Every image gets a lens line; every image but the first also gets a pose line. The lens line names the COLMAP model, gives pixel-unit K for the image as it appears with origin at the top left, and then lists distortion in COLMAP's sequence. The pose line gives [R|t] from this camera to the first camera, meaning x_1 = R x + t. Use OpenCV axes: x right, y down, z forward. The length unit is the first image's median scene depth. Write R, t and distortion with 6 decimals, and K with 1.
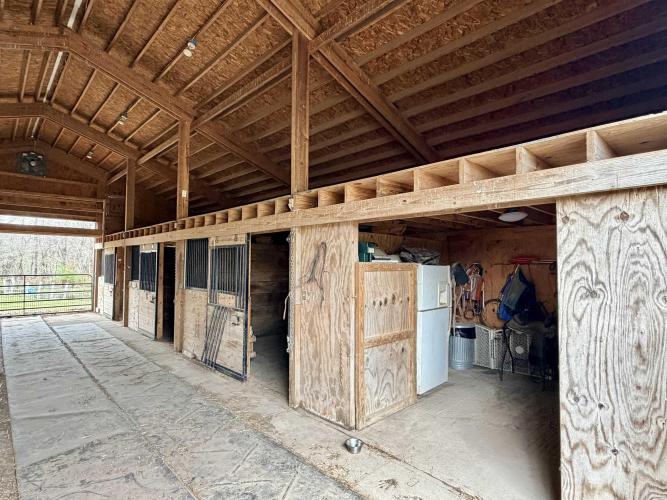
lens RADIAL K [[357.3, 0, 333.5], [0, 357.3, 250.0], [0, 0, 1]] dist [-0.001641, -0.001153]
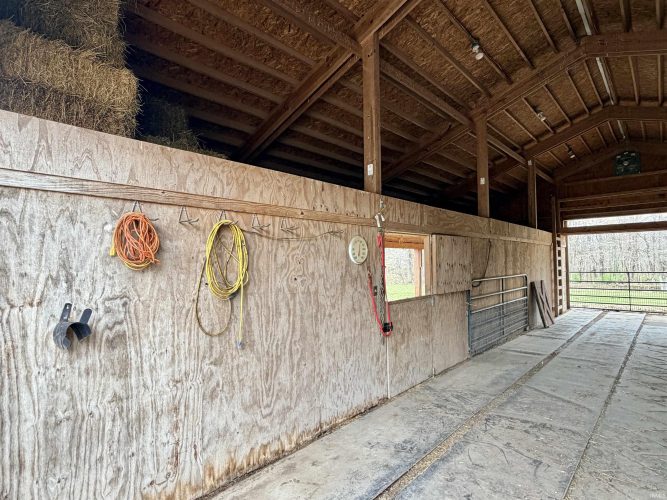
lens RADIAL K [[357.3, 0, 333.5], [0, 357.3, 250.0], [0, 0, 1]] dist [-0.001641, -0.001153]
pose [[0.054357, -0.043115, -0.997590, 0.371606], [0.052803, 0.997794, -0.040247, 0.009705], [0.997124, -0.050488, 0.056514, 0.279493]]
